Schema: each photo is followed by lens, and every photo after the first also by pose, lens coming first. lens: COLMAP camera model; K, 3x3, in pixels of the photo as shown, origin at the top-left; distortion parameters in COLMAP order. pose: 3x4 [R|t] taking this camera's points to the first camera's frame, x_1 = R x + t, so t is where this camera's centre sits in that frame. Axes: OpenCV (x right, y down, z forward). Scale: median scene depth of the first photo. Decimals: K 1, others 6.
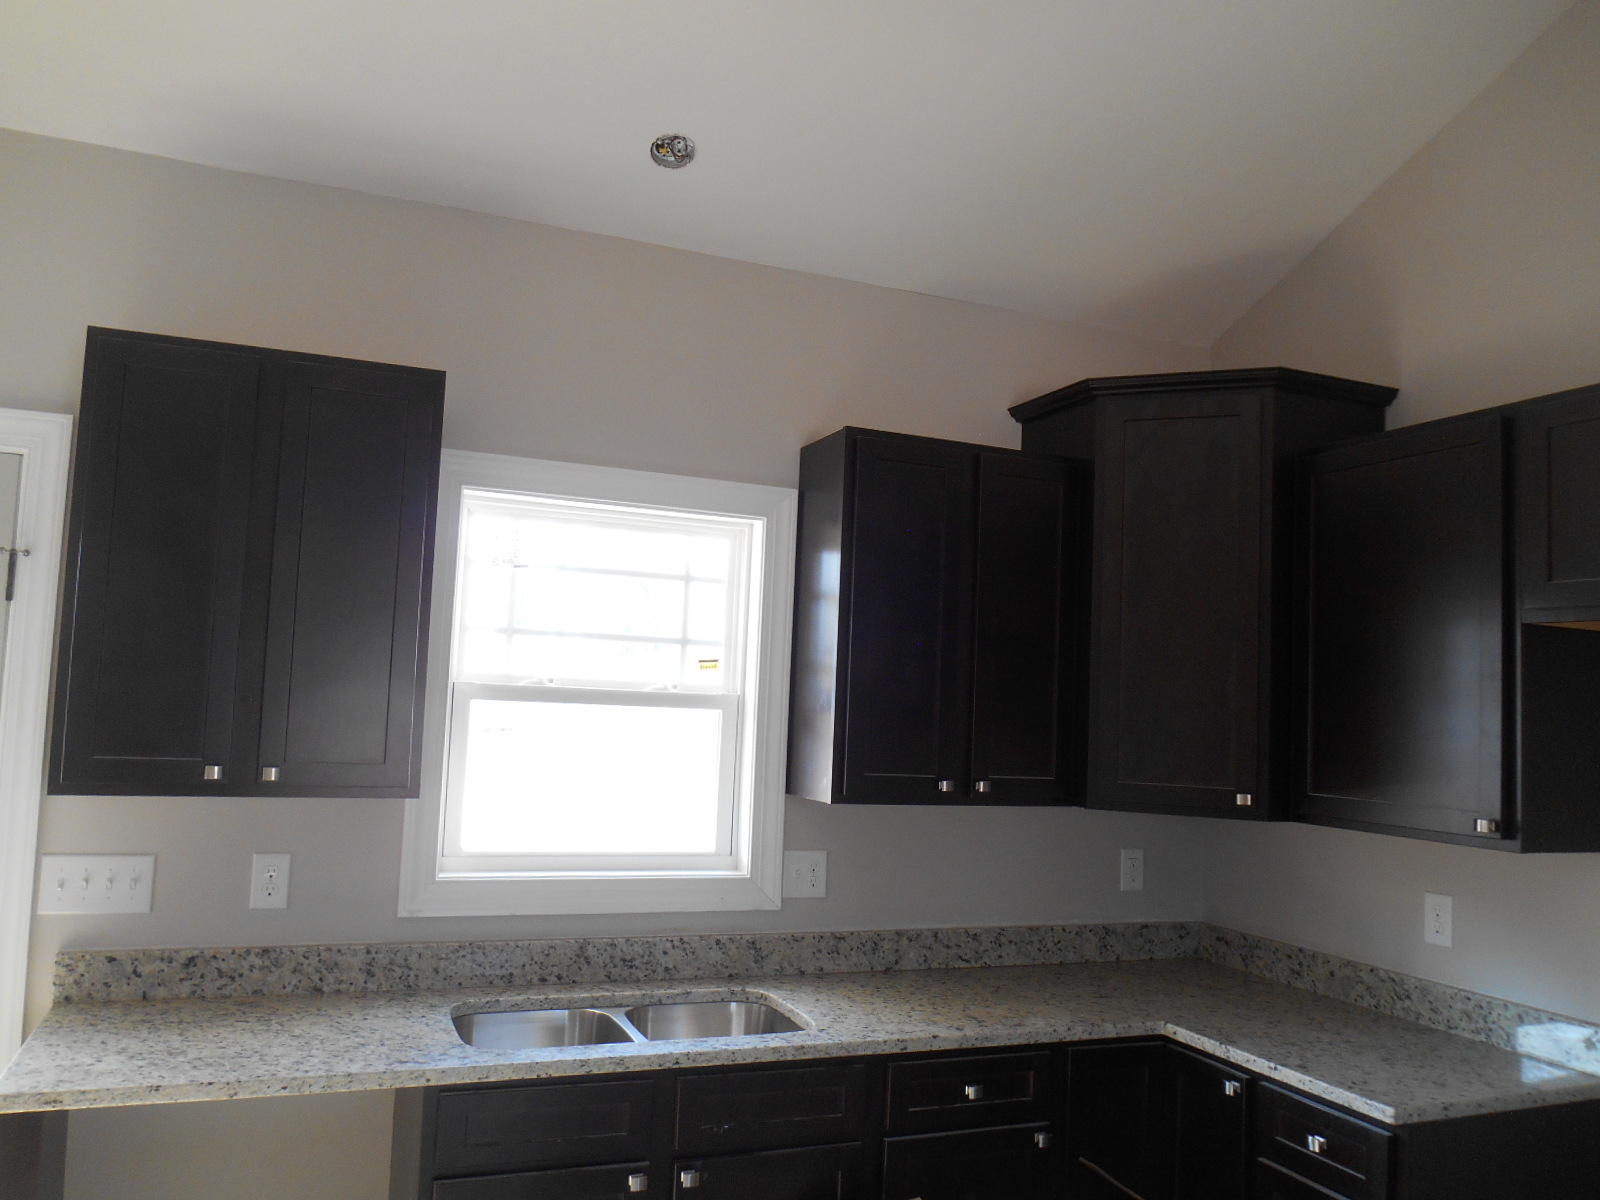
lens RADIAL K [[1236.7, 0, 800.0], [0, 1236.7, 600.0], [0, 0, 1]] dist [-0.040046, 0.017964]
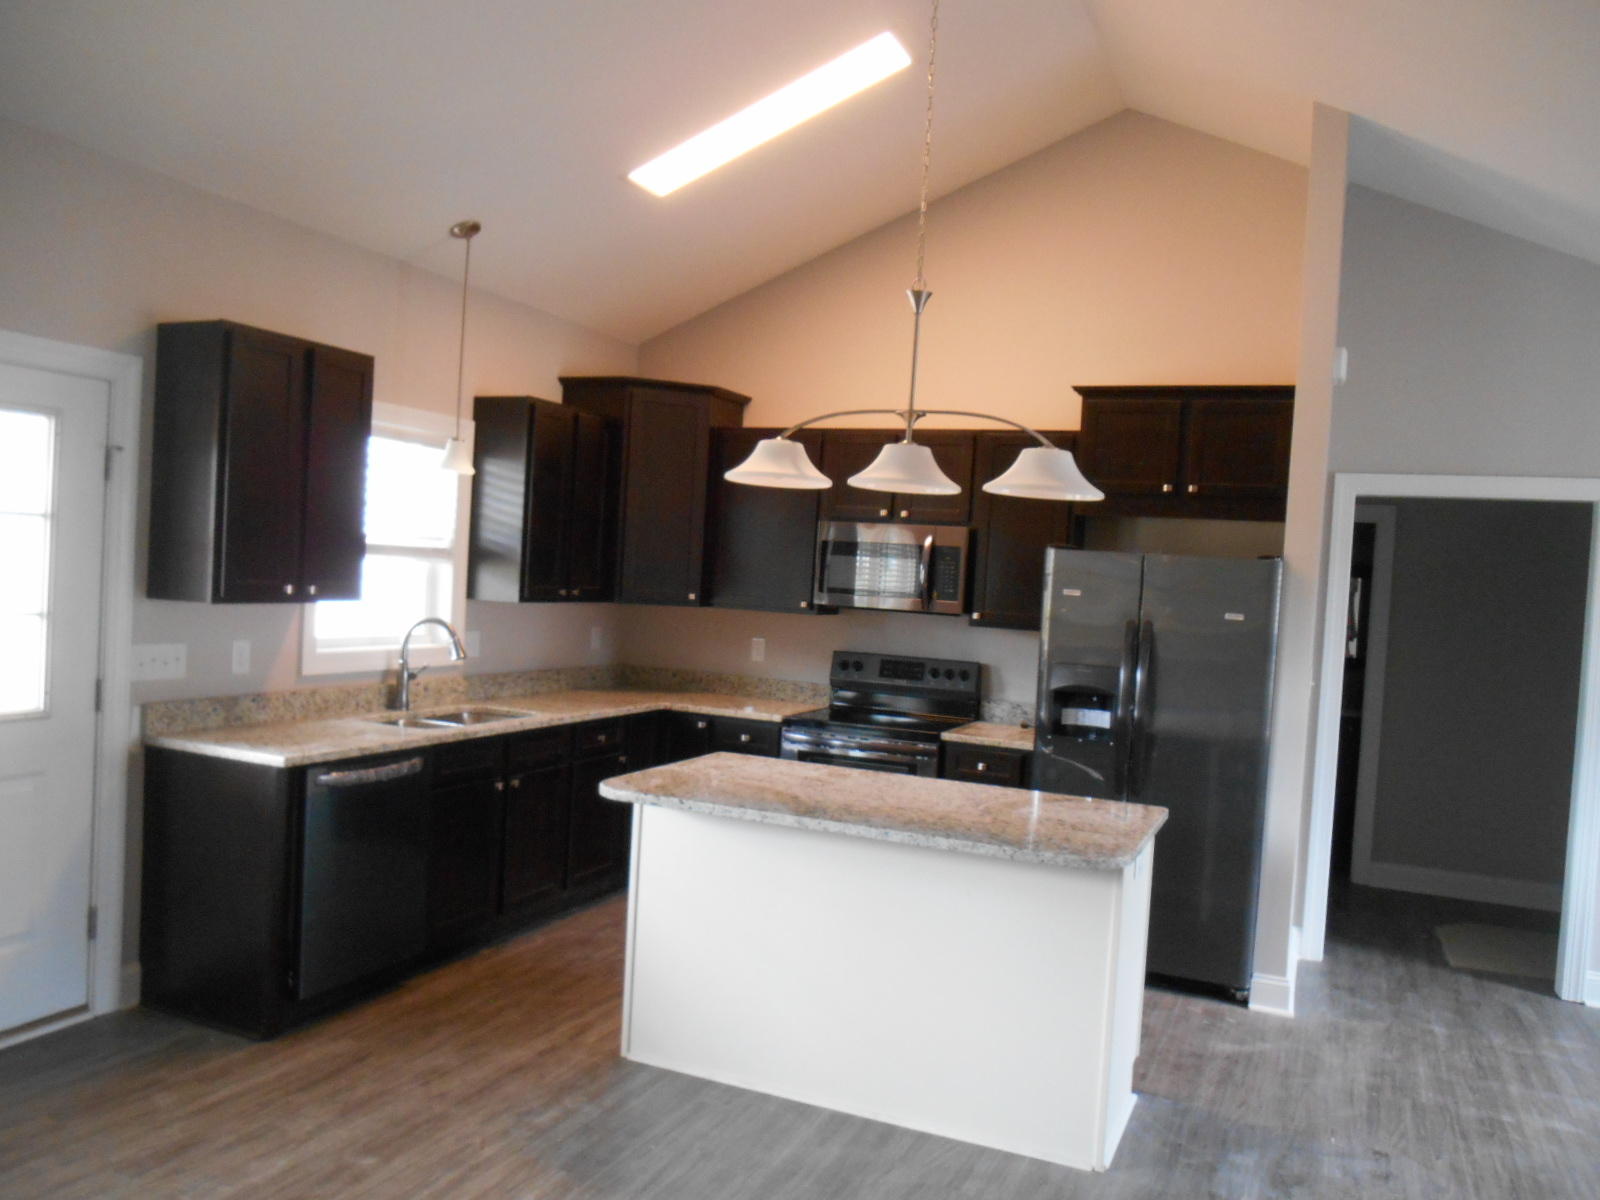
lens RADIAL K [[1236.7, 0, 800.0], [0, 1236.7, 600.0], [0, 0, 1]] dist [-0.040046, 0.017964]
pose [[0.717102, -0.018776, 0.696715, -0.933681], [-0.083463, 0.990130, 0.112589, -0.081481], [-0.691953, -0.138888, 0.708457, -0.592717]]
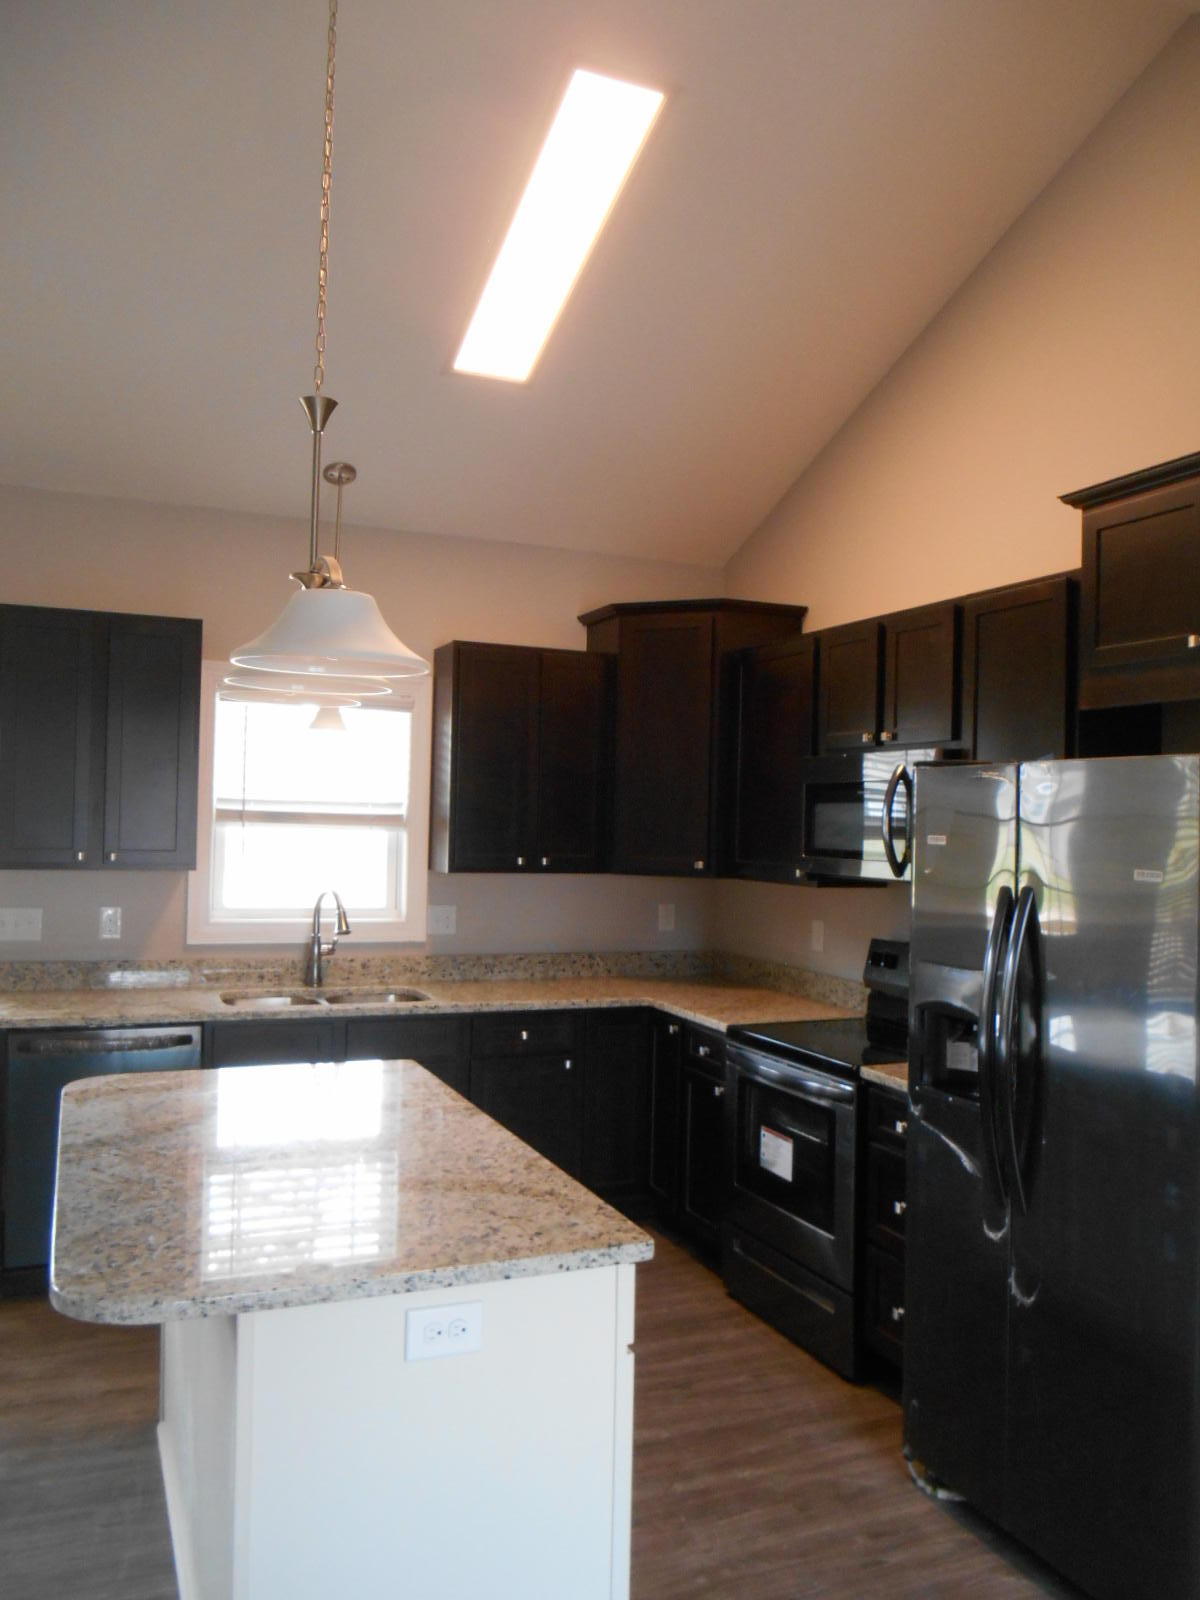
lens RADIAL K [[1236.7, 0, 609.7], [0, 1236.7, 800.1], [0, 0, 1]] dist [-0.040046, 0.017964]
pose [[0.999675, -0.017988, 0.018077, 0.205224], [0.016788, 0.997776, 0.064506, -0.033079], [-0.019197, -0.064182, 0.997754, -0.621210]]
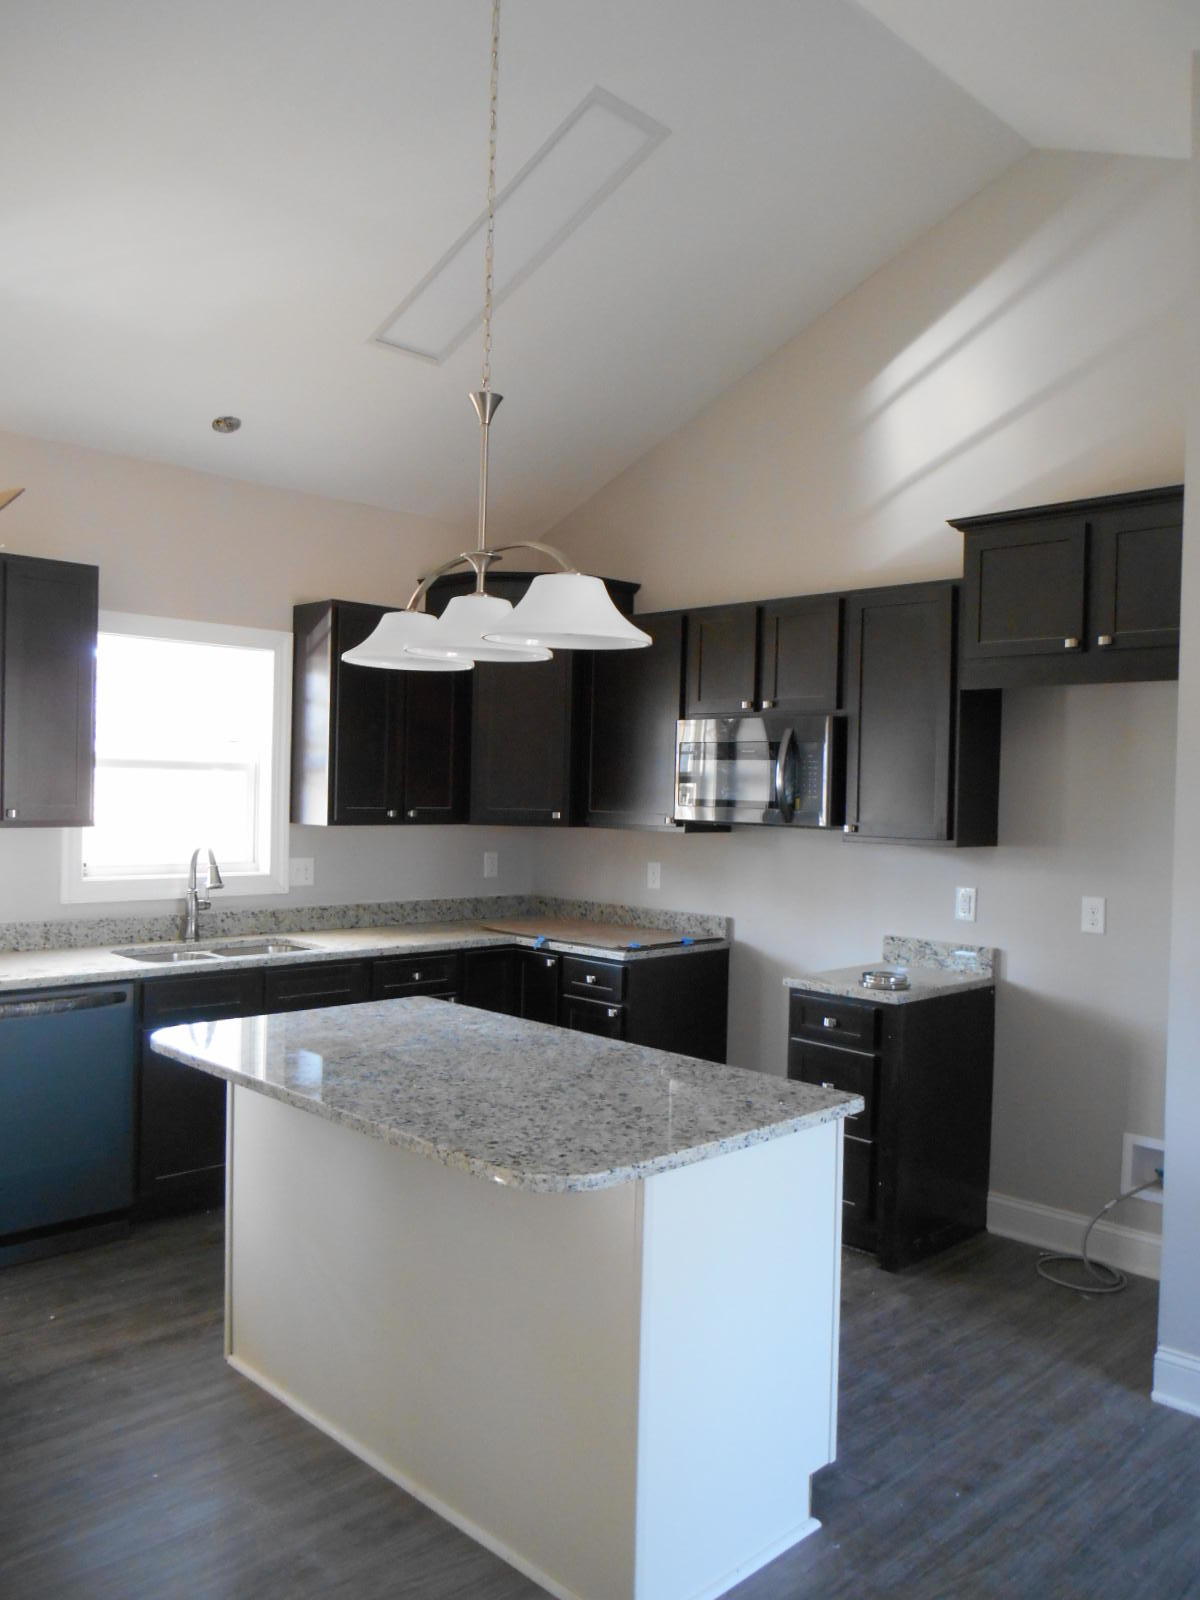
lens RADIAL K [[1236.7, 0, 609.7], [0, 1236.7, 800.1], [0, 0, 1]] dist [-0.040046, 0.017964]
pose [[0.922965, -0.026495, 0.383972, -0.259004], [-0.013982, 0.994661, 0.102243, -0.047349], [-0.384631, -0.099735, 0.917667, -0.683686]]
